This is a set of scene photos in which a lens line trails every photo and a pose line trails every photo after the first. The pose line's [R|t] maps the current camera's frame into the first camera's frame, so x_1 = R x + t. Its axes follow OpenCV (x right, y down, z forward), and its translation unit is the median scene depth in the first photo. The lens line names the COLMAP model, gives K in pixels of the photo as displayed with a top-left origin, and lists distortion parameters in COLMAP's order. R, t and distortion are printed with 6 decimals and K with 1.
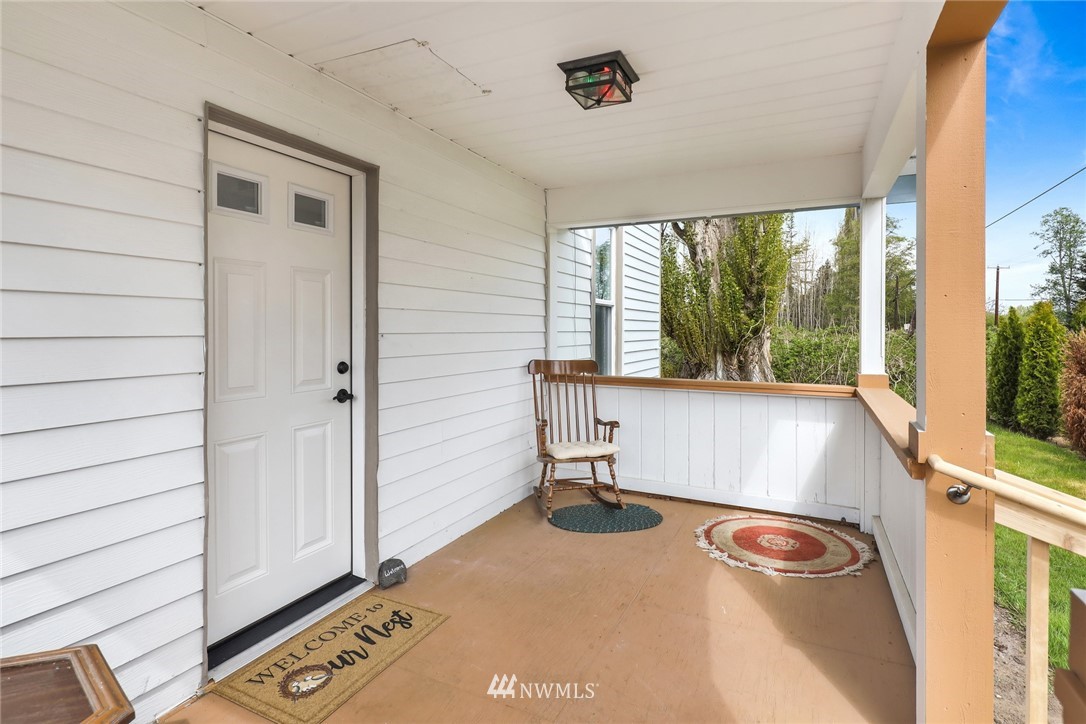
lens RADIAL K [[546.4, 0, 543.4], [0, 546.4, 336.4], [0, 0, 1]] dist [0.000594, -0.000734]
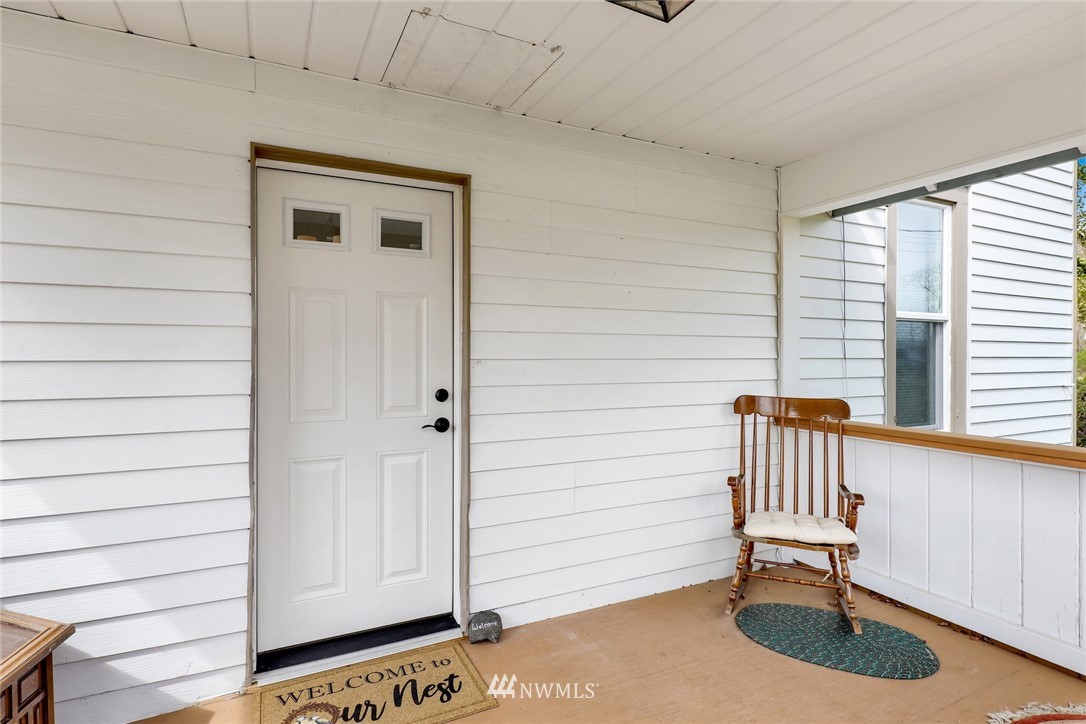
lens RADIAL K [[530.6, 0, 543.0], [0, 530.6, 362.0], [0, 0, 1]] dist [0.001152, -0.001893]
pose [[0.780221, 0.003349, -0.625496, 0.344183], [-0.006638, 0.999974, -0.002925, 0.001165], [0.625469, 0.006434, 0.780222, 0.387933]]
